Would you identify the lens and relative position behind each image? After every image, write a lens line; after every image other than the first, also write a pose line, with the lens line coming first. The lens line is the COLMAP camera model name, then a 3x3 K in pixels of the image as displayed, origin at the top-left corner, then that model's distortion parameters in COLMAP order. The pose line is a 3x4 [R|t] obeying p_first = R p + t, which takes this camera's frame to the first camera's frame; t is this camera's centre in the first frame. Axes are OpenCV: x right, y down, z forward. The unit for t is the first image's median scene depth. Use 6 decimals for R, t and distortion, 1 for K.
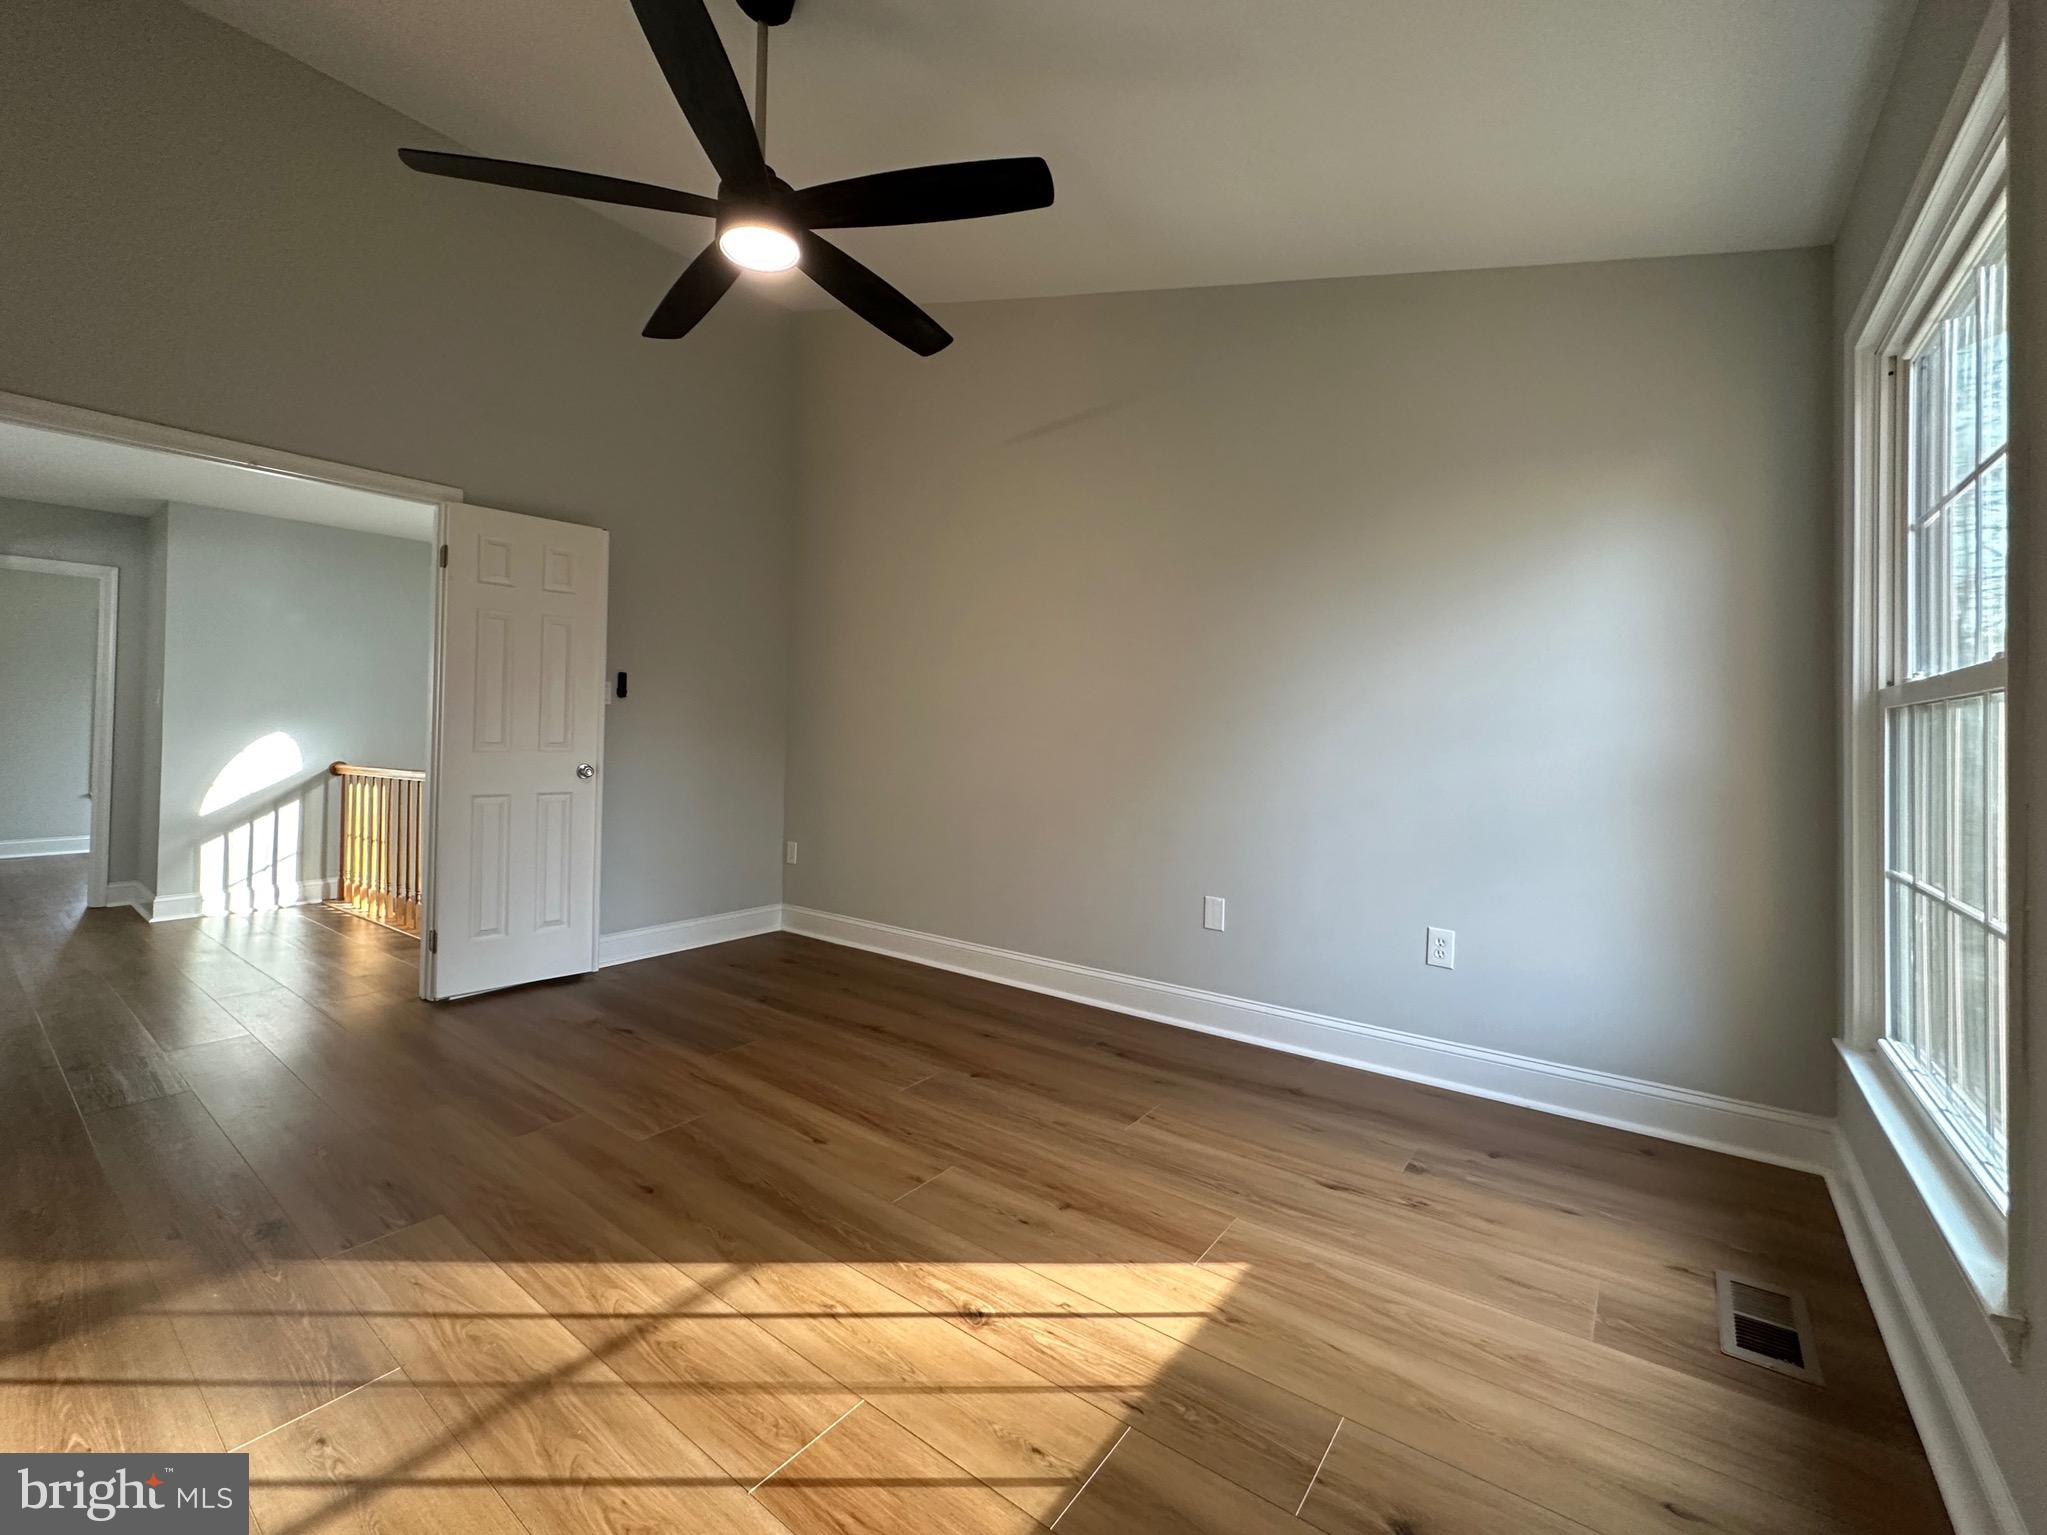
lens RADIAL K [[846.3, 0, 1027.3], [0, 846.3, 724.5], [0, 0, 1]] dist [-0.003266, -0.000524]
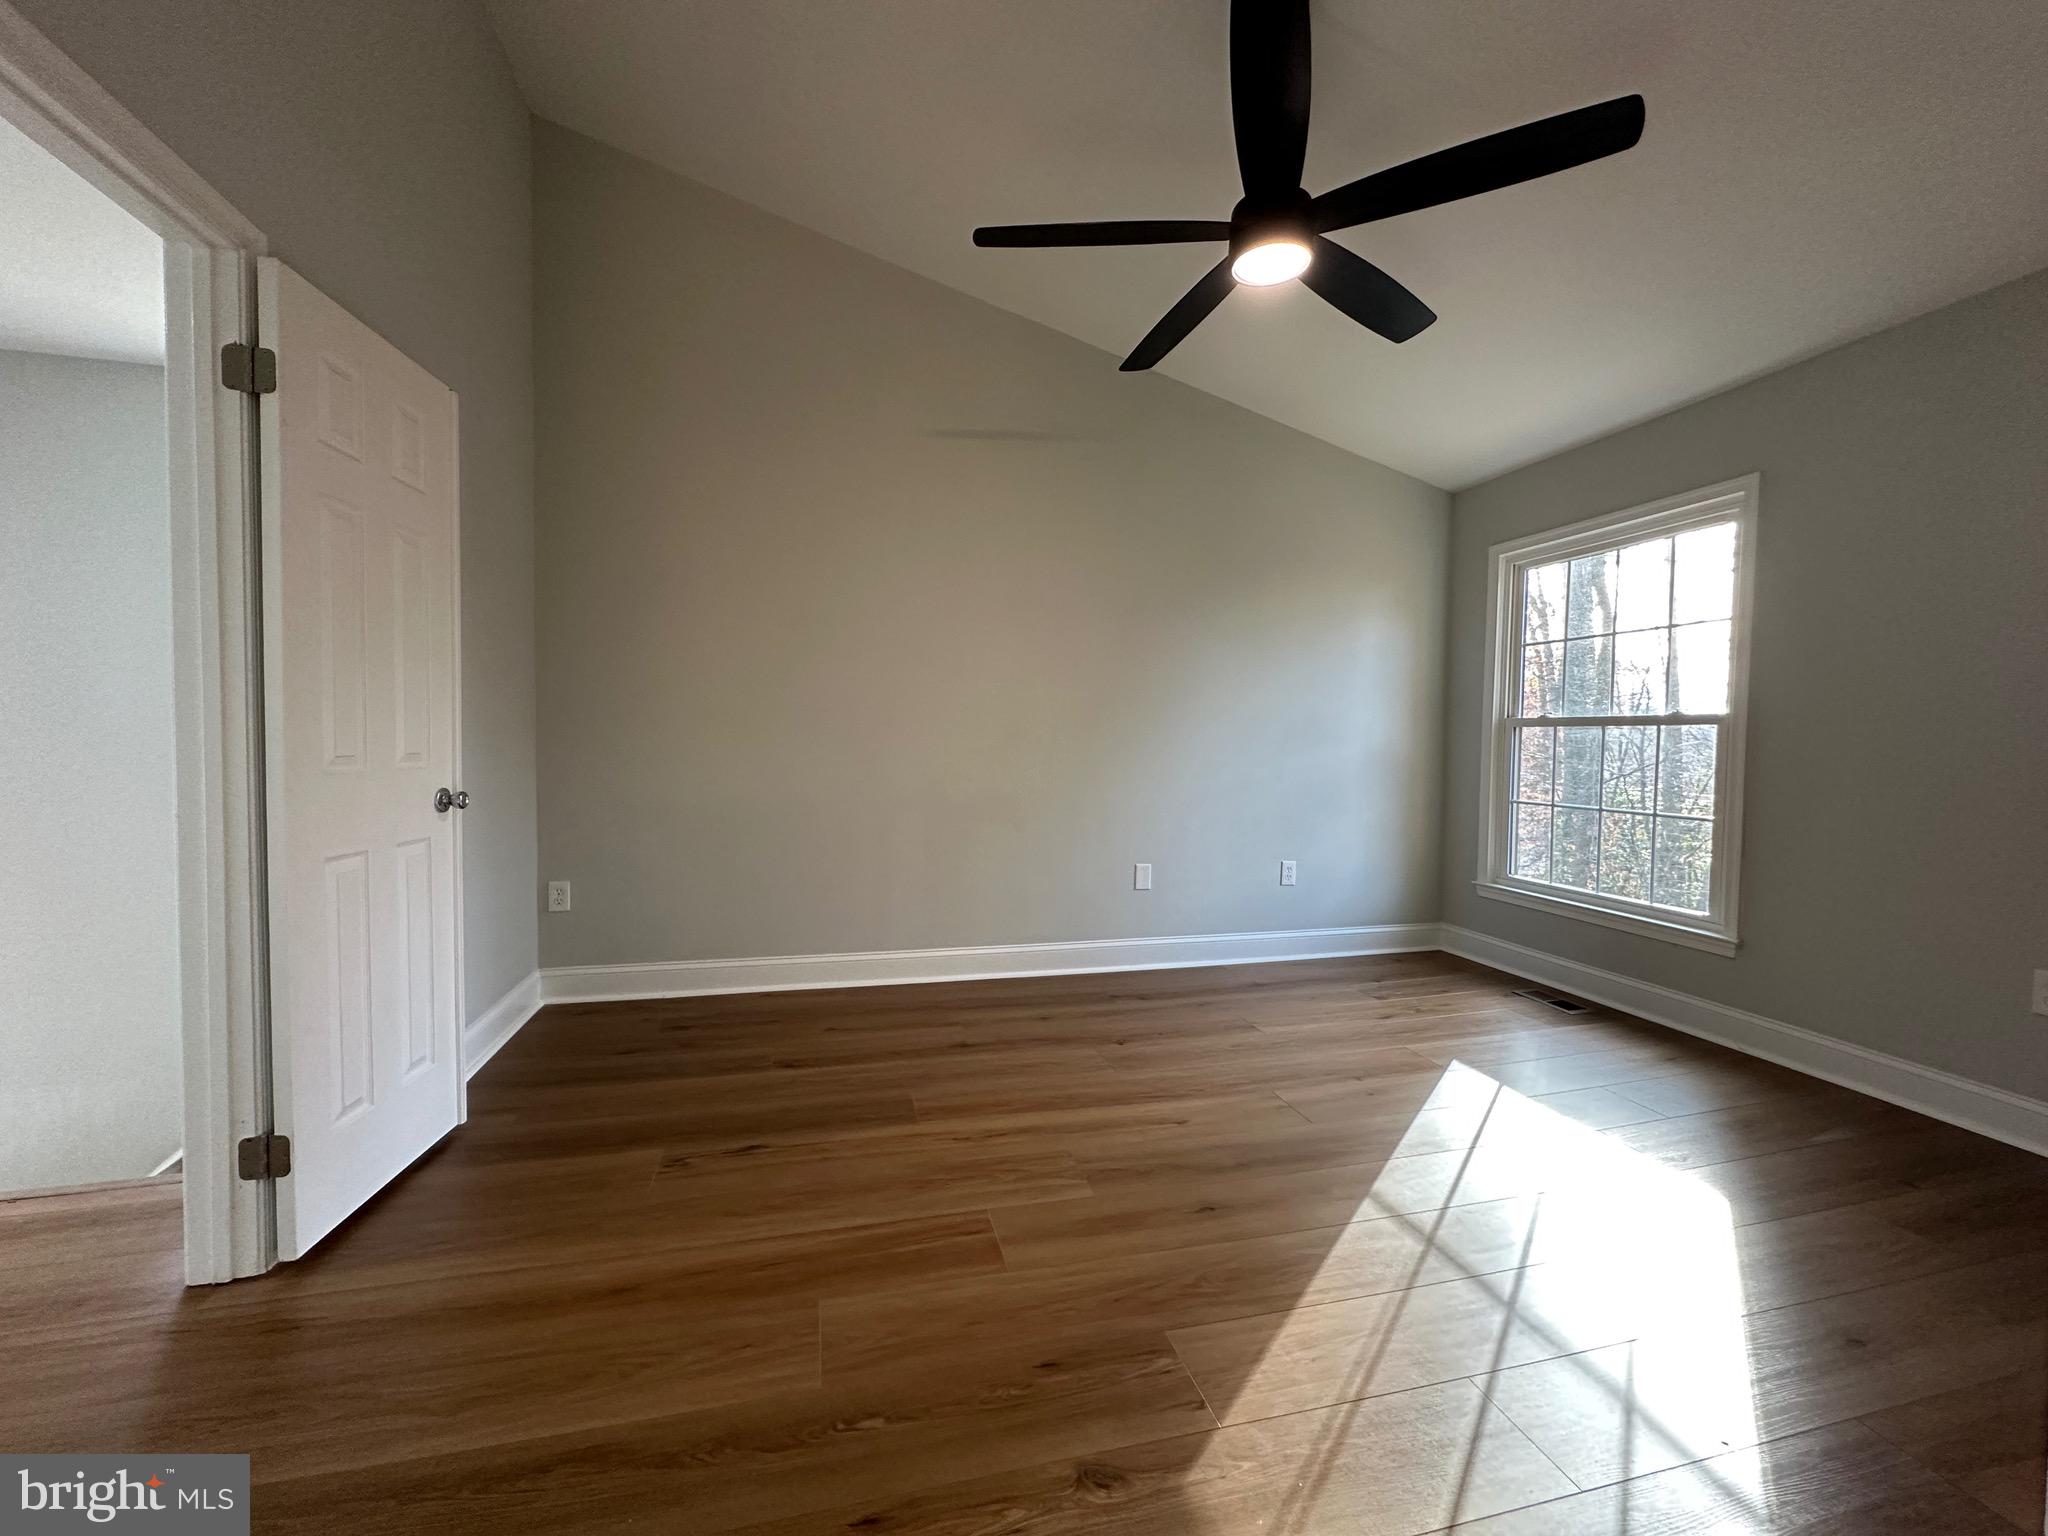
lens RADIAL K [[808.4, 0, 1024.0], [0, 808.4, 768.0], [0, 0, 1]] dist [-0.001253, 0.000053]
pose [[0.629344, -0.034910, 0.776343, -1.214117], [-0.015143, 0.998250, 0.057164, -0.008554], [-0.776980, -0.047732, 0.627714, 0.566371]]
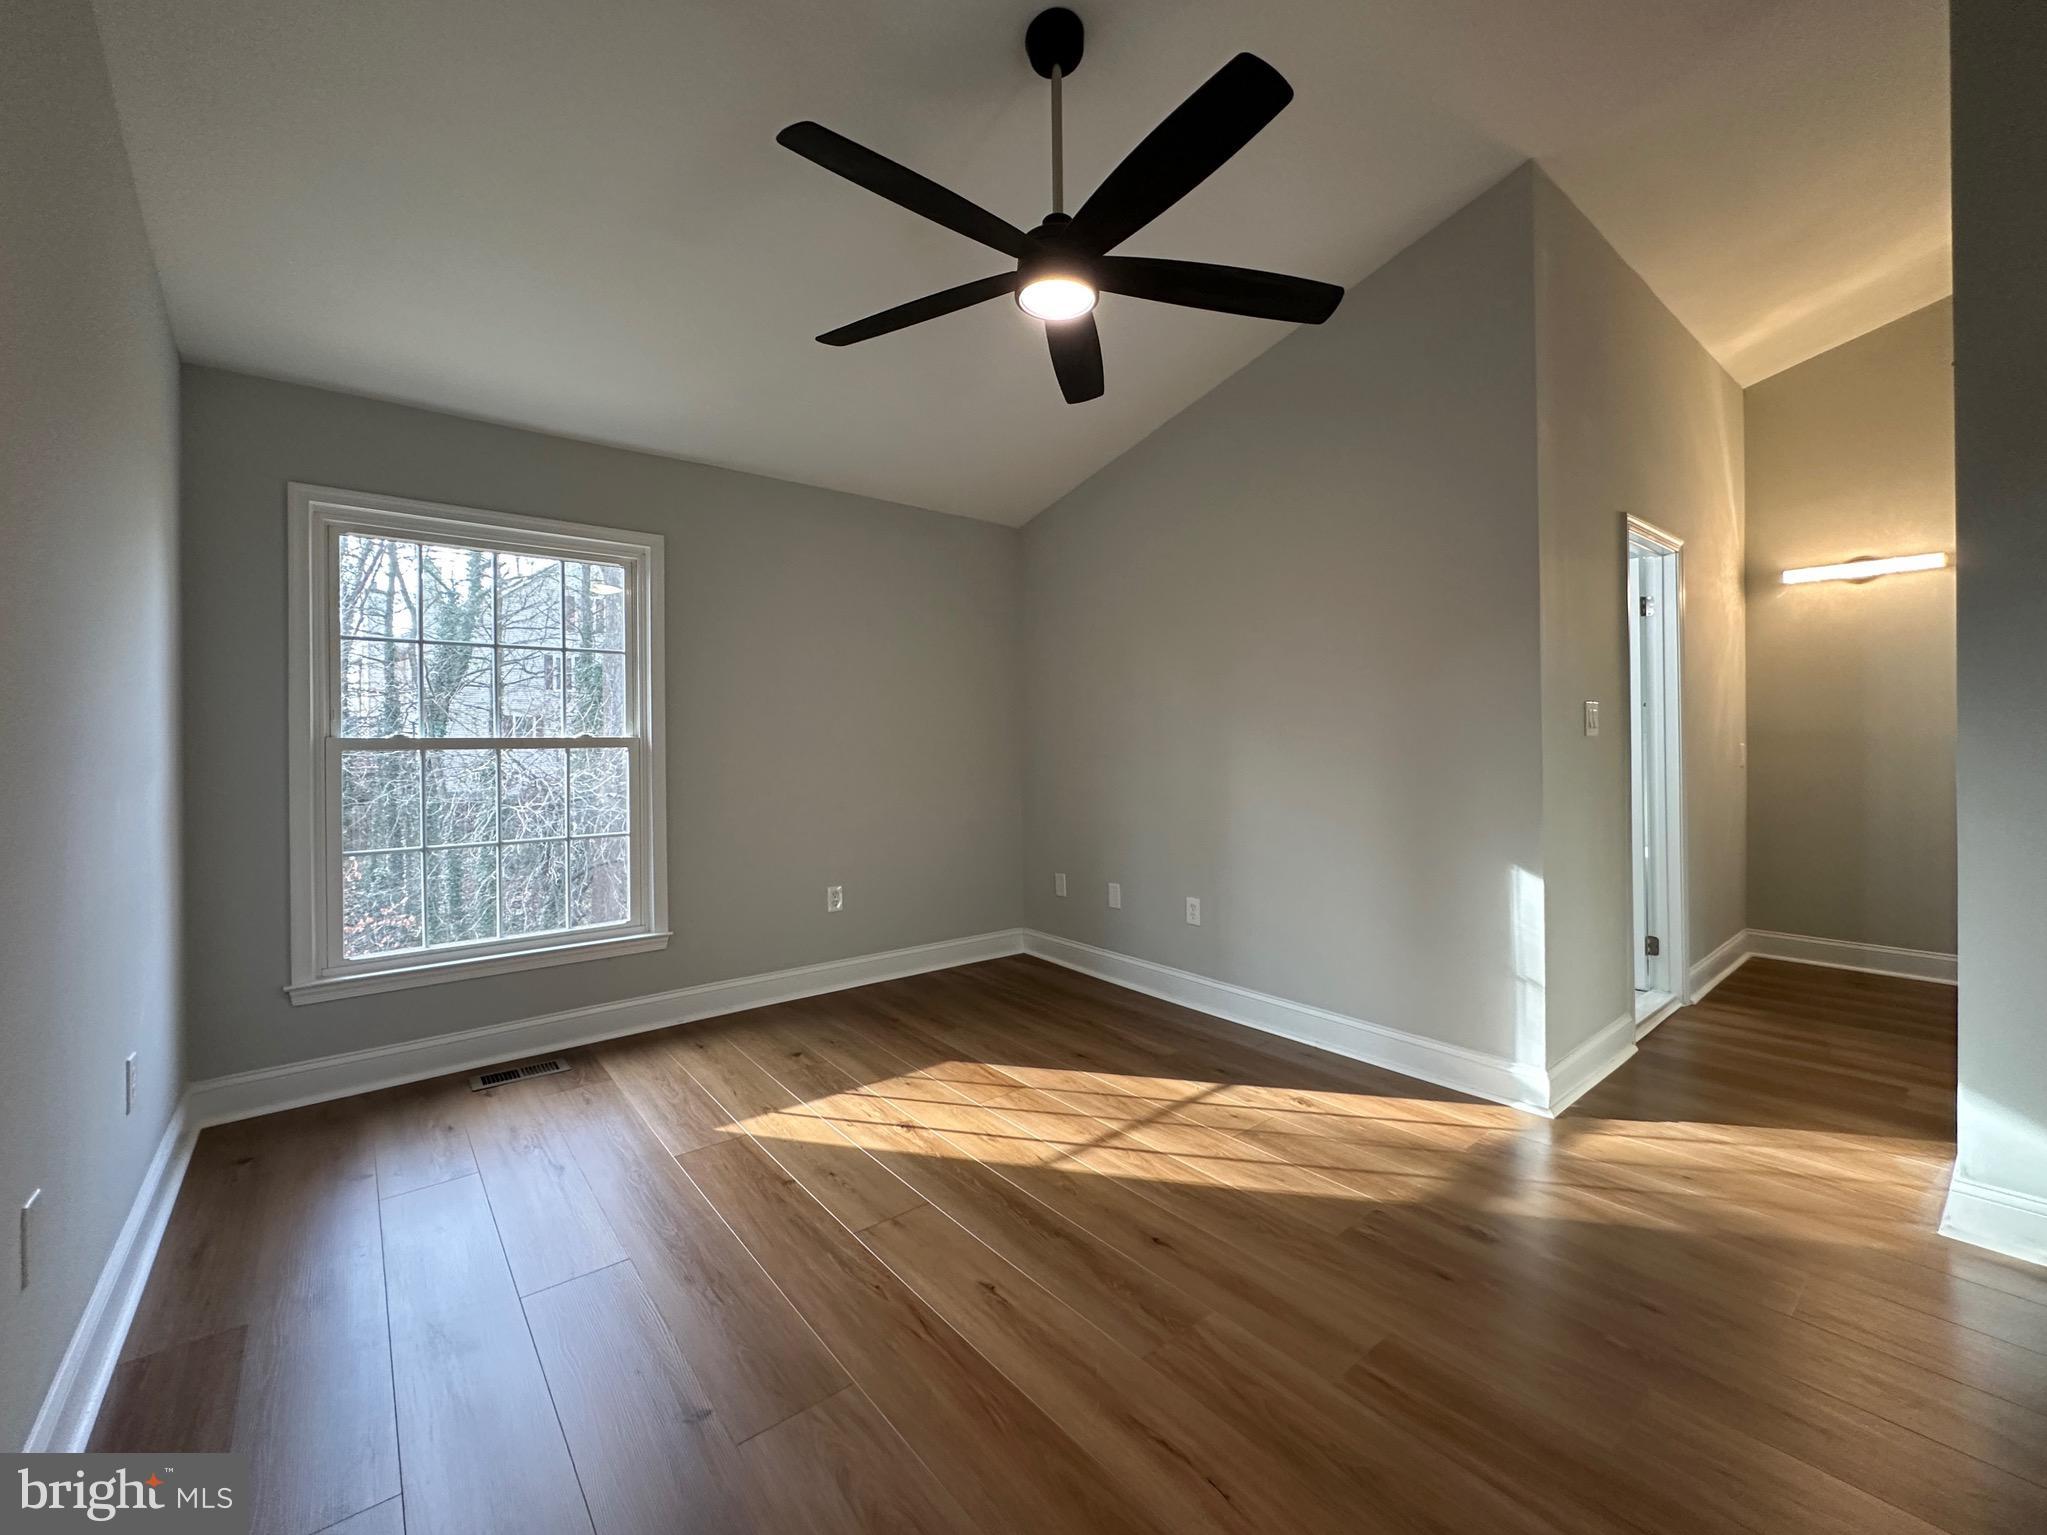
lens RADIAL K [[817.6, 0, 1027.9], [0, 817.6, 740.4], [0, 0, 1]] dist [-0.001052, -0.000051]
pose [[-0.972902, -0.005256, 0.231160, -0.489006], [-0.007719, 0.999923, -0.009749, -0.025648], [-0.231091, -0.011269, -0.972867, 1.860071]]
